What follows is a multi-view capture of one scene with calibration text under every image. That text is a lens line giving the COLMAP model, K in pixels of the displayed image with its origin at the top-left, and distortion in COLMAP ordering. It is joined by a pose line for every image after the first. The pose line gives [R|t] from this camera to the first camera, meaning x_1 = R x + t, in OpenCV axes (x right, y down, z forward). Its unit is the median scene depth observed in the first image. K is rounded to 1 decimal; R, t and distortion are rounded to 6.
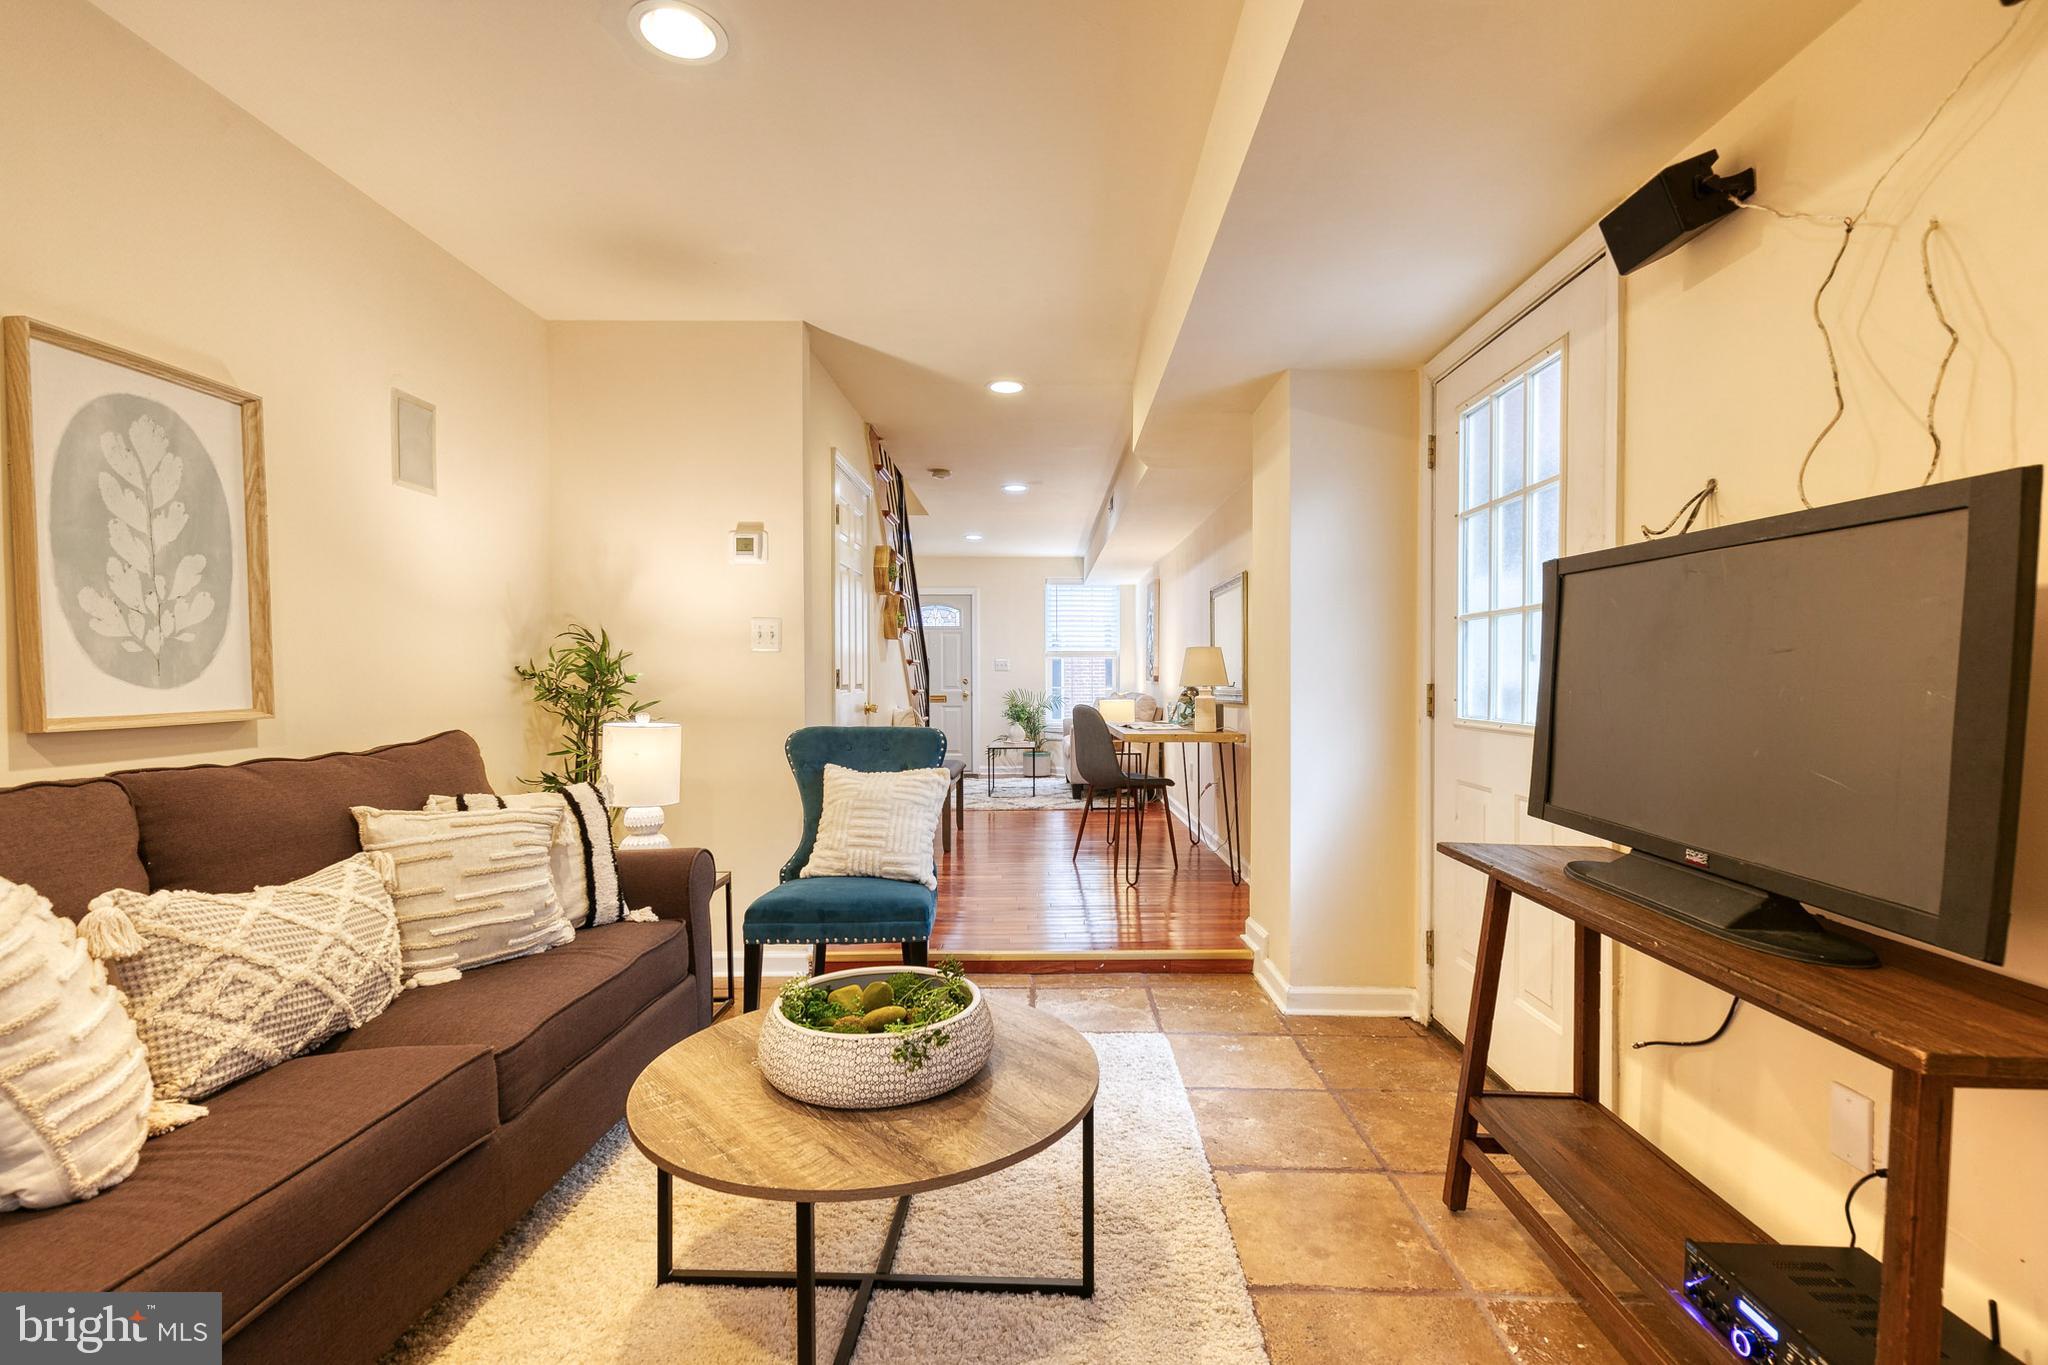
lens RADIAL K [[941.9, 0, 1046.9], [0, 941.9, 687.5], [0, 0, 1]] dist [0.011239, -0.001198]
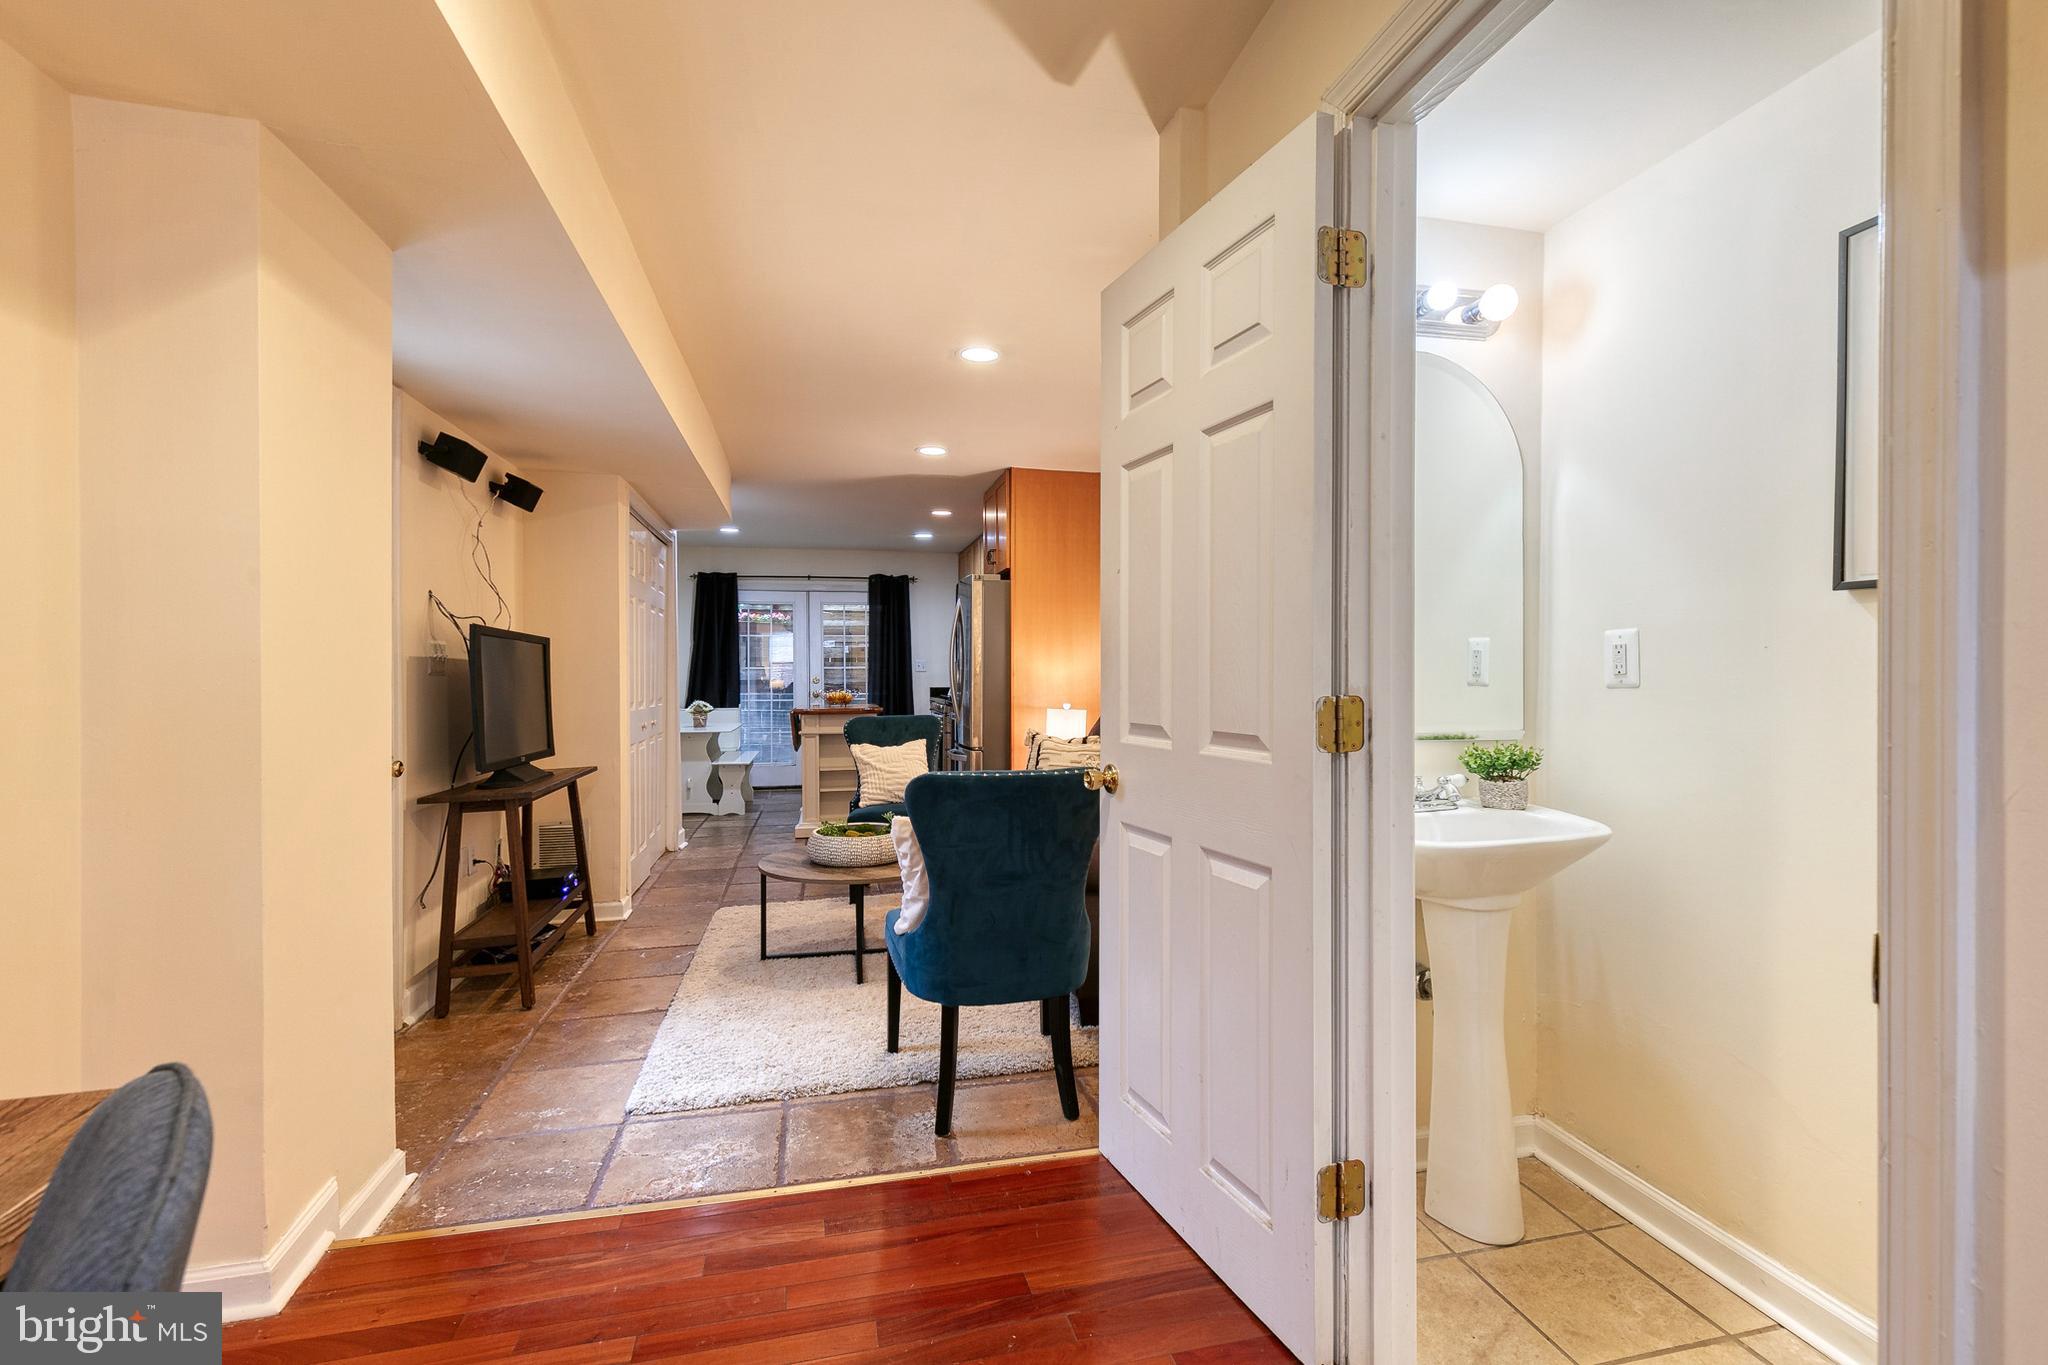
lens RADIAL K [[956.7, 0, 1046.7], [0, 956.7, 675.4], [0, 0, 1]] dist [0.015612, -0.000359]
pose [[-0.971839, -0.002973, -0.235627, -0.038092], [-0.006783, 0.999859, 0.015361, -0.043438], [0.235548, 0.016526, -0.971722, 1.795040]]
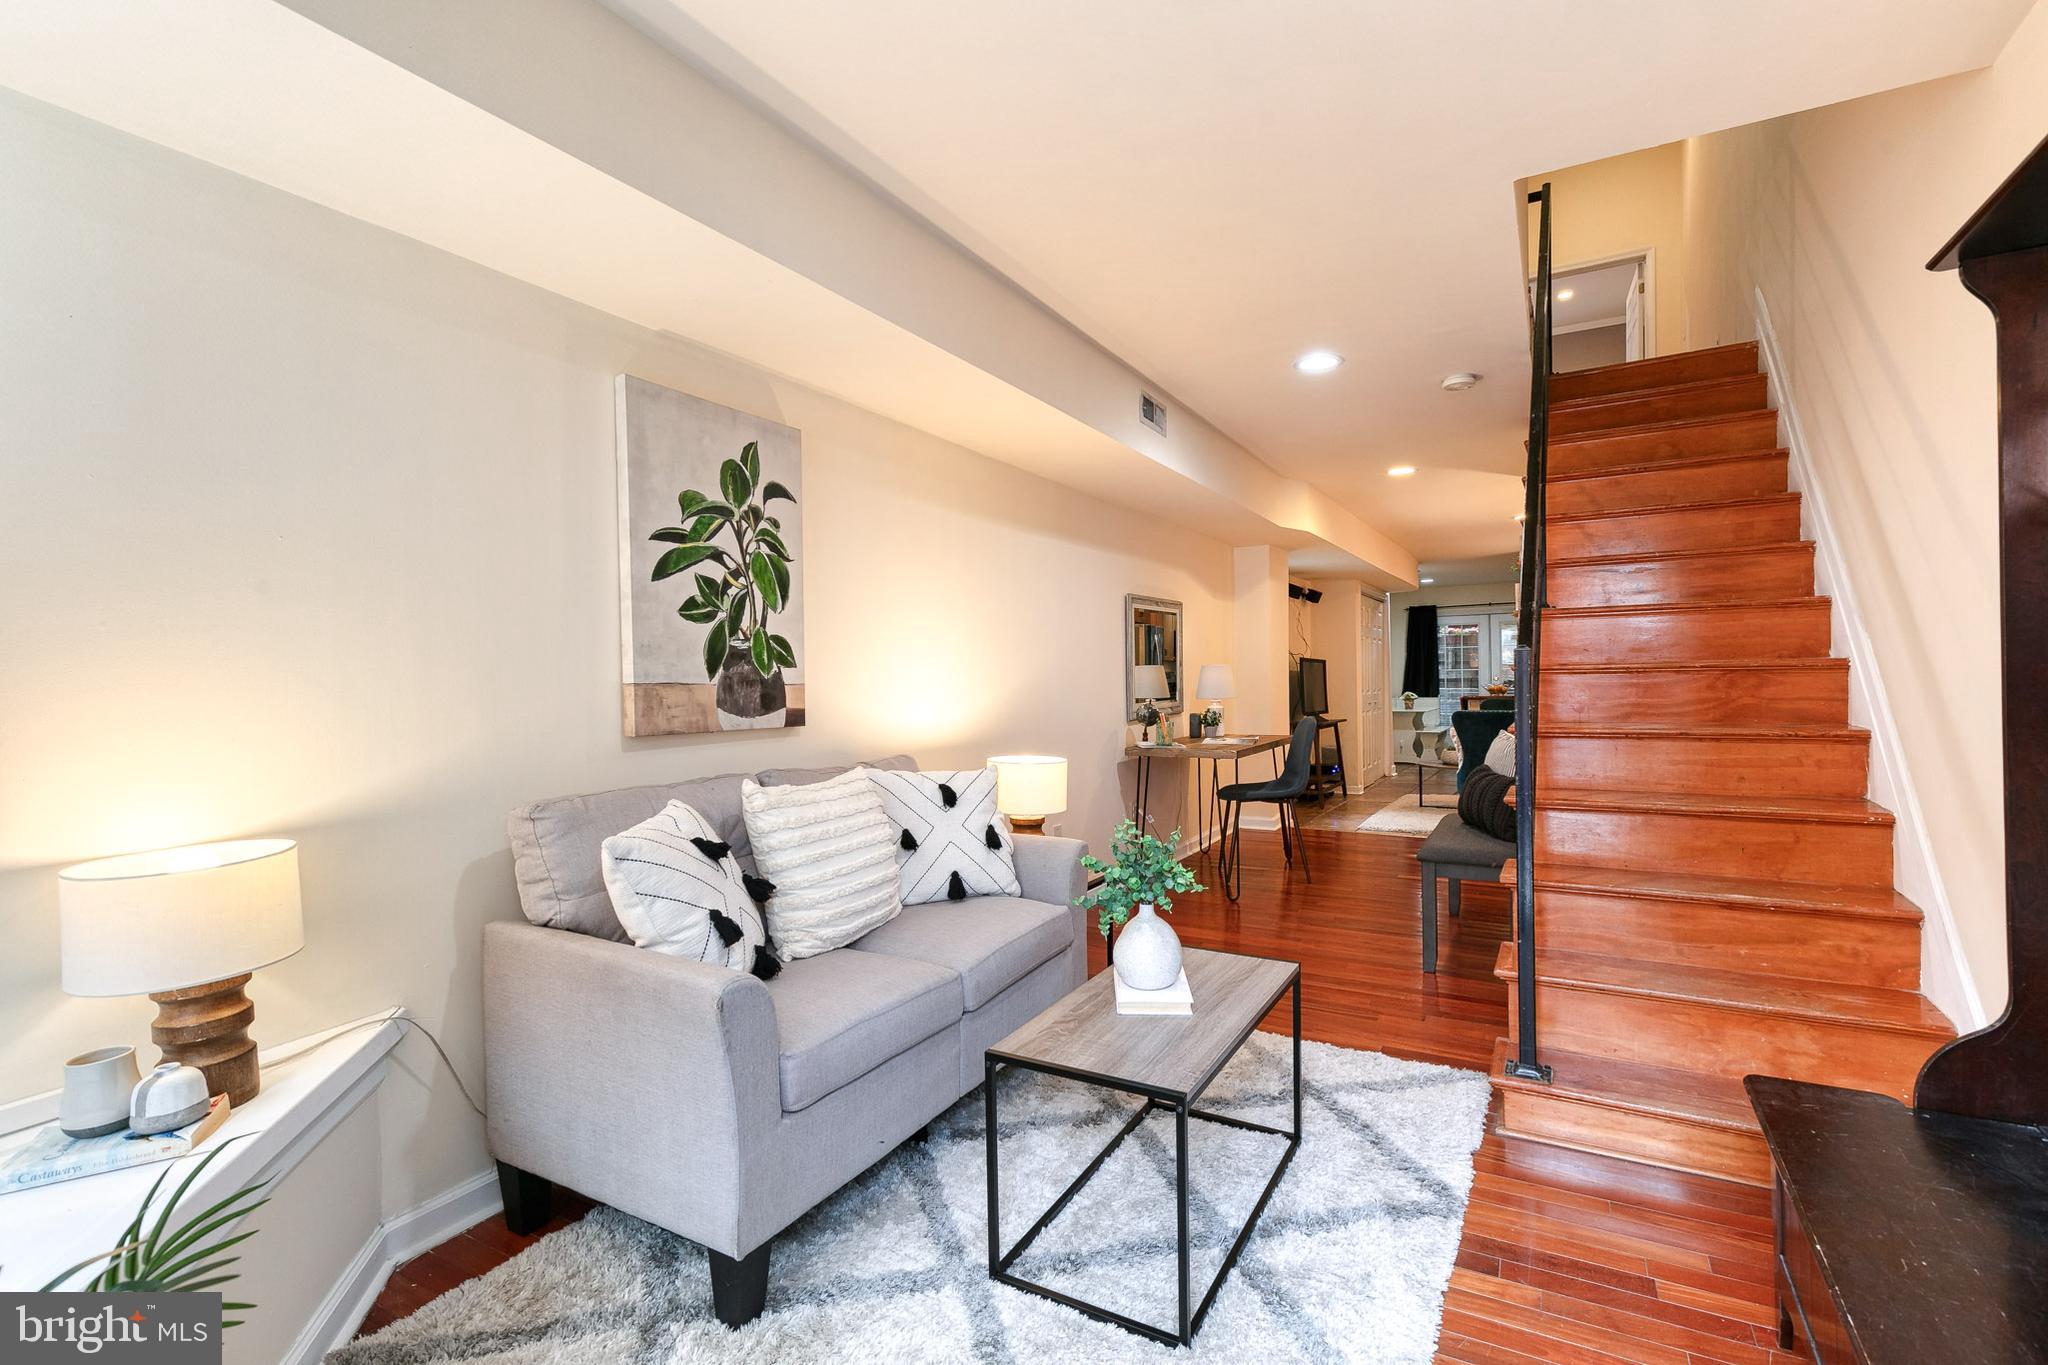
lens RADIAL K [[956.7, 0, 1046.7], [0, 956.7, 675.4], [0, 0, 1]] dist [0.015612, -0.000359]
pose [[-0.875923, 0.008323, 0.482379, -0.351342], [0.016275, 0.999792, 0.012303, -0.072980], [-0.482176, 0.018628, -0.875876, 3.337821]]
